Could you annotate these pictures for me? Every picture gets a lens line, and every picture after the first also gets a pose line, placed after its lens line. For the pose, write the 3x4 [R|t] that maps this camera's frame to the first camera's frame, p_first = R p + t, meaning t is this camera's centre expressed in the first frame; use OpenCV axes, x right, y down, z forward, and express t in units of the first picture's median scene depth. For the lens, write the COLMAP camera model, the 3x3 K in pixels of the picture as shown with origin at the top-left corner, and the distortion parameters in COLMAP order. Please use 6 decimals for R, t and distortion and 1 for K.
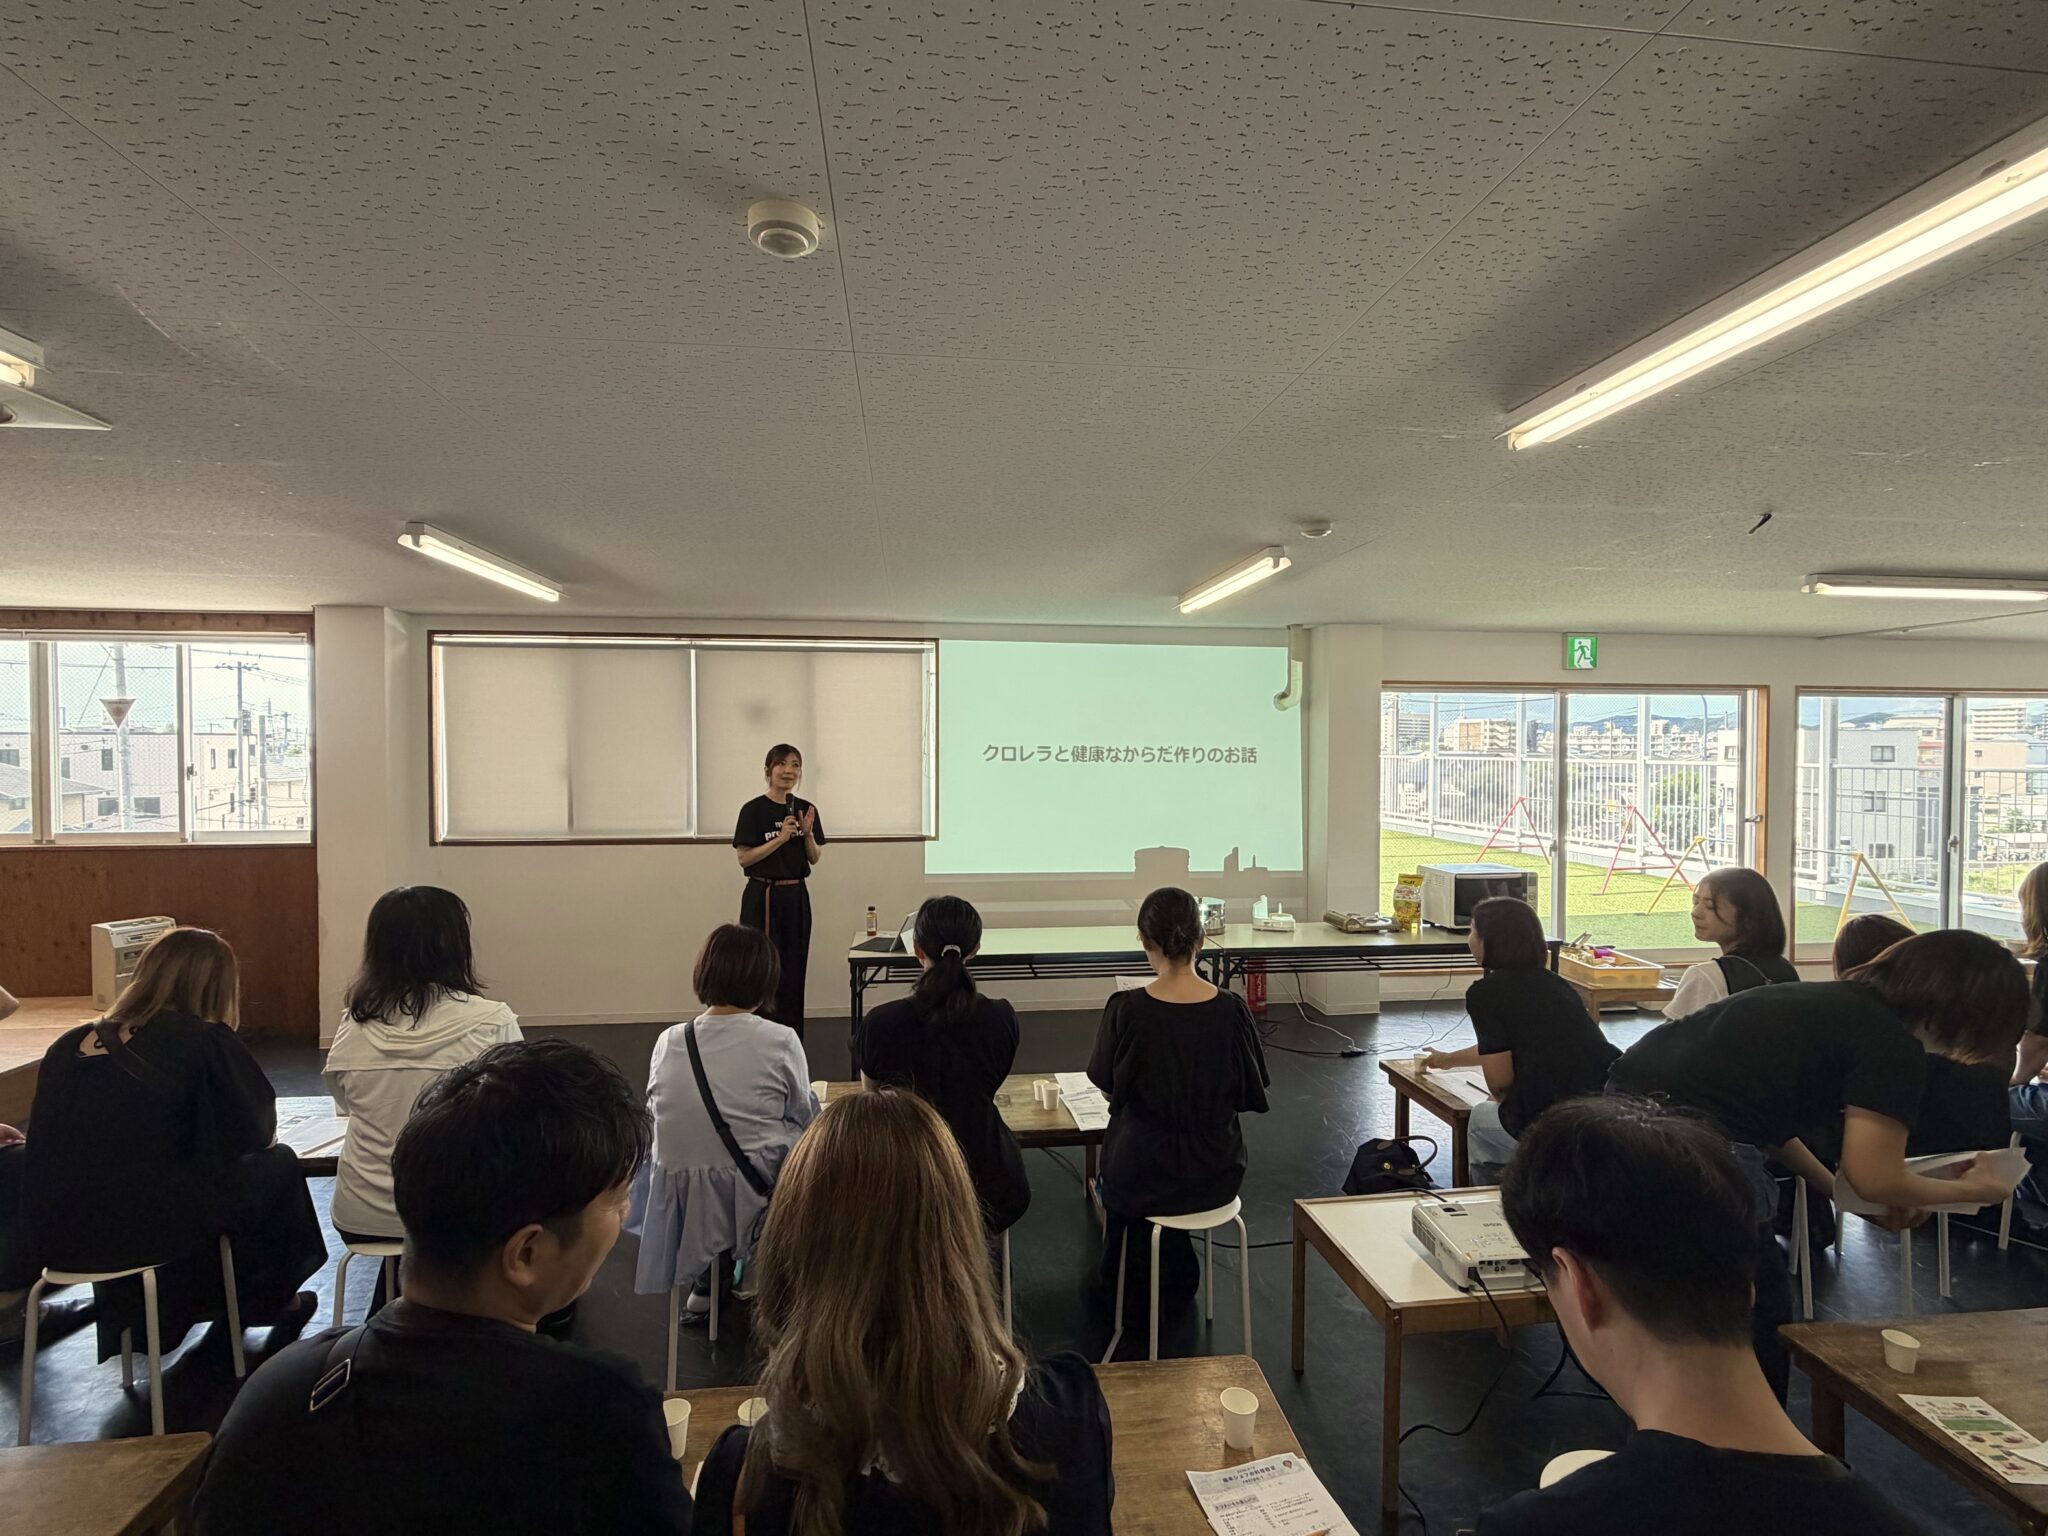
lens RADIAL K [[959.5, 0, 1026.3], [0, 959.5, 771.4], [0, 0, 1]] dist [-0.001401, -0.000041]
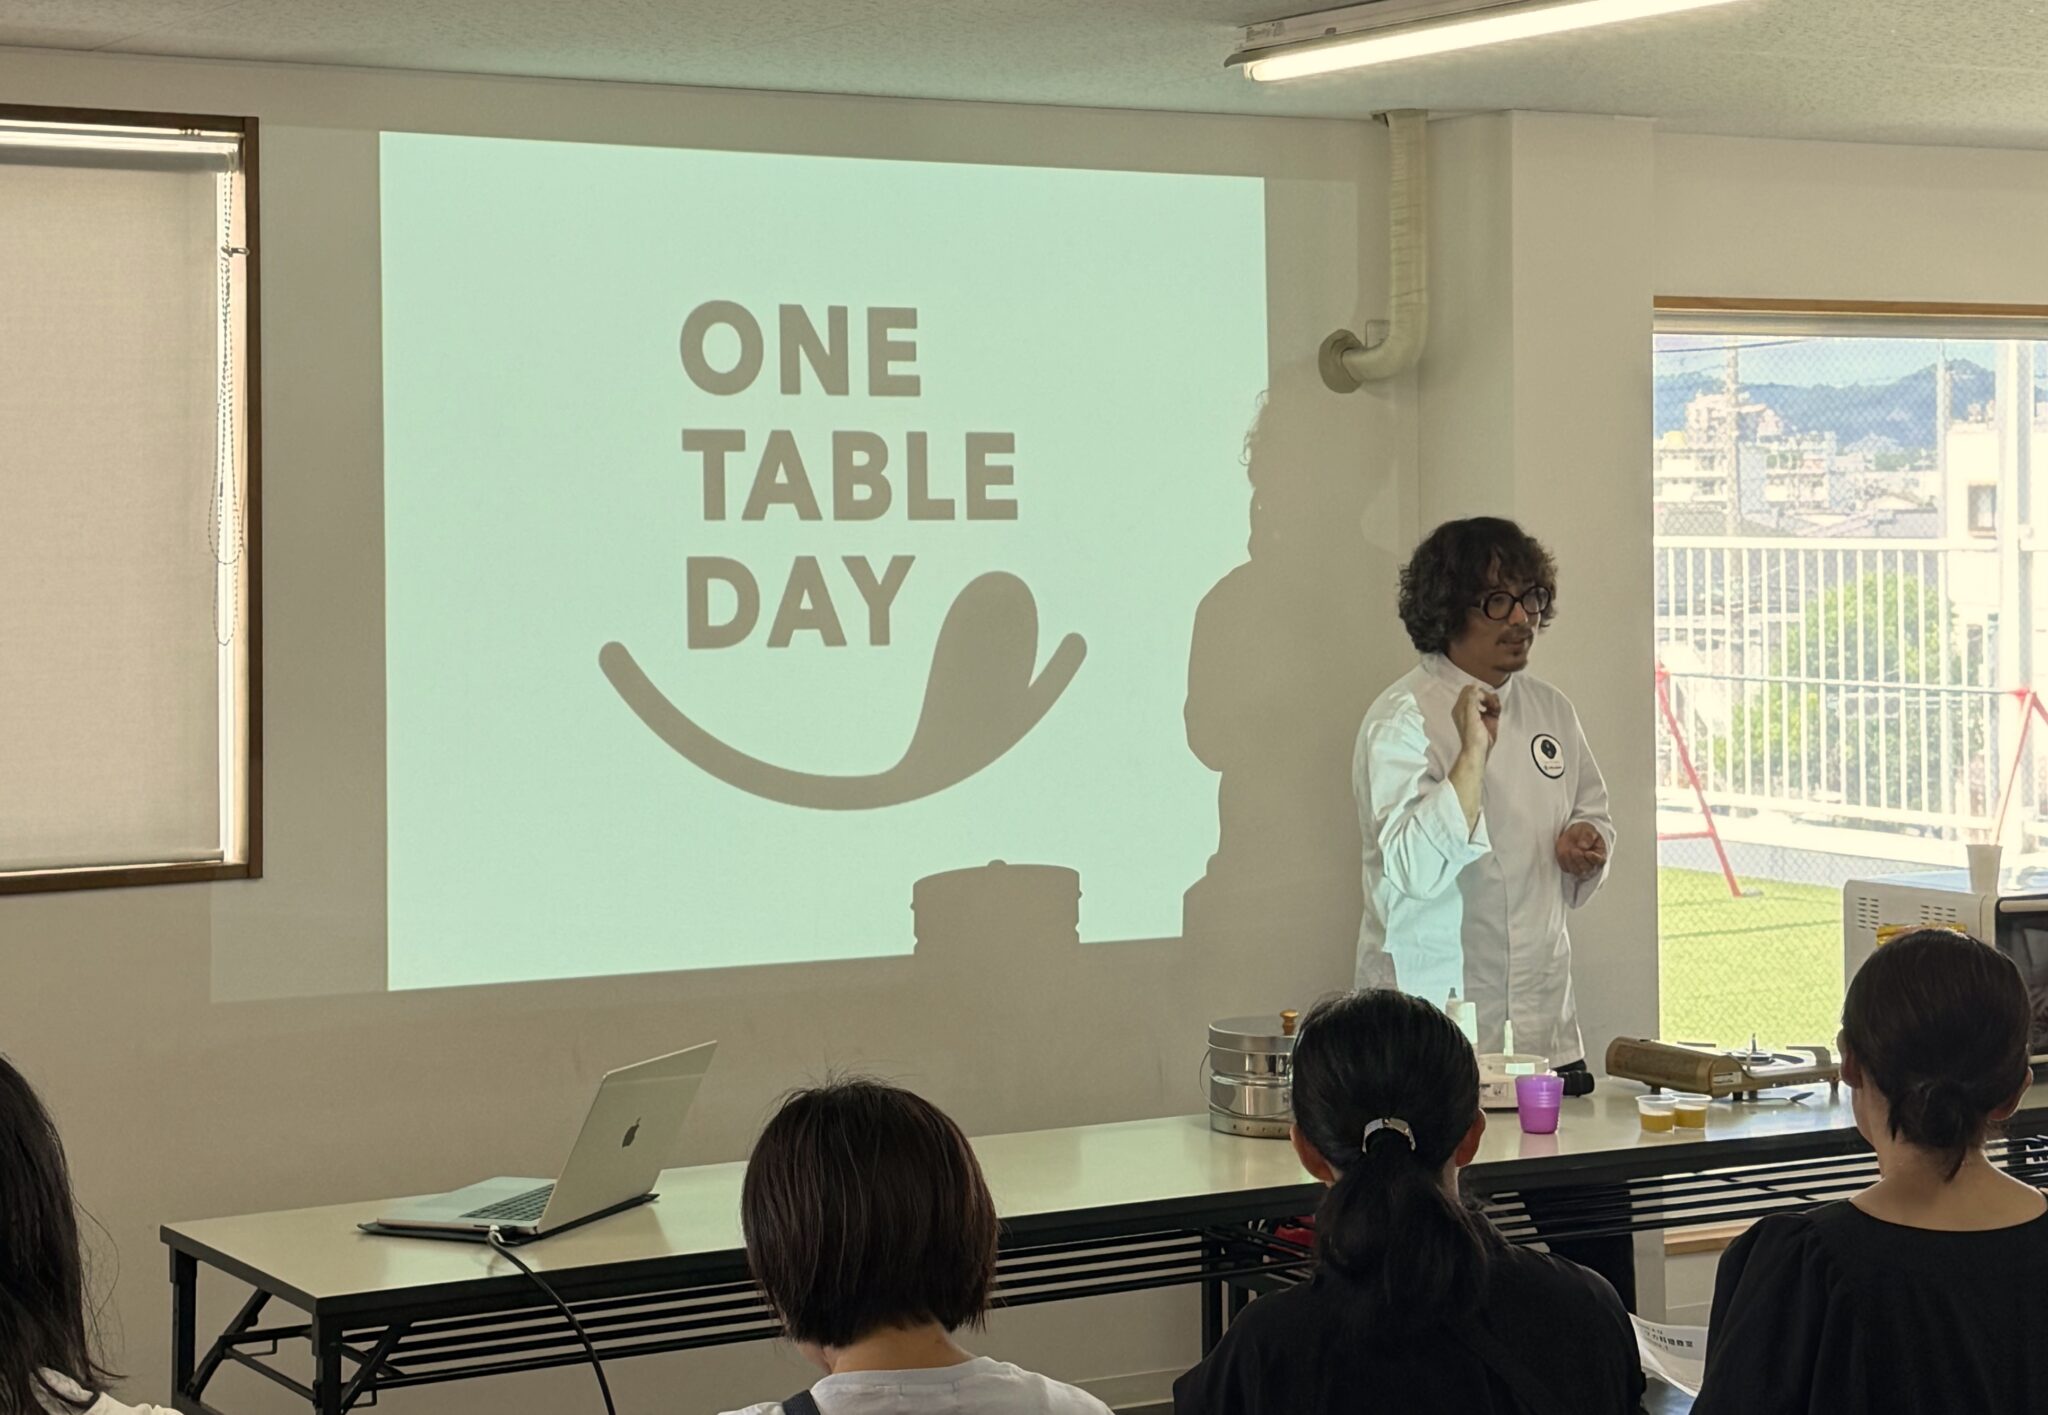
lens RADIAL K [[3981.8, 0, 1023.7], [0, 3981.8, 704.2], [0, 0, 1]] dist [0.035289, 0.000000]
pose [[0.917617, -0.029522, 0.396368, -0.334613], [0.019620, 0.999386, 0.029014, -0.004333], [-0.396981, -0.018847, 0.917633, -0.101715]]
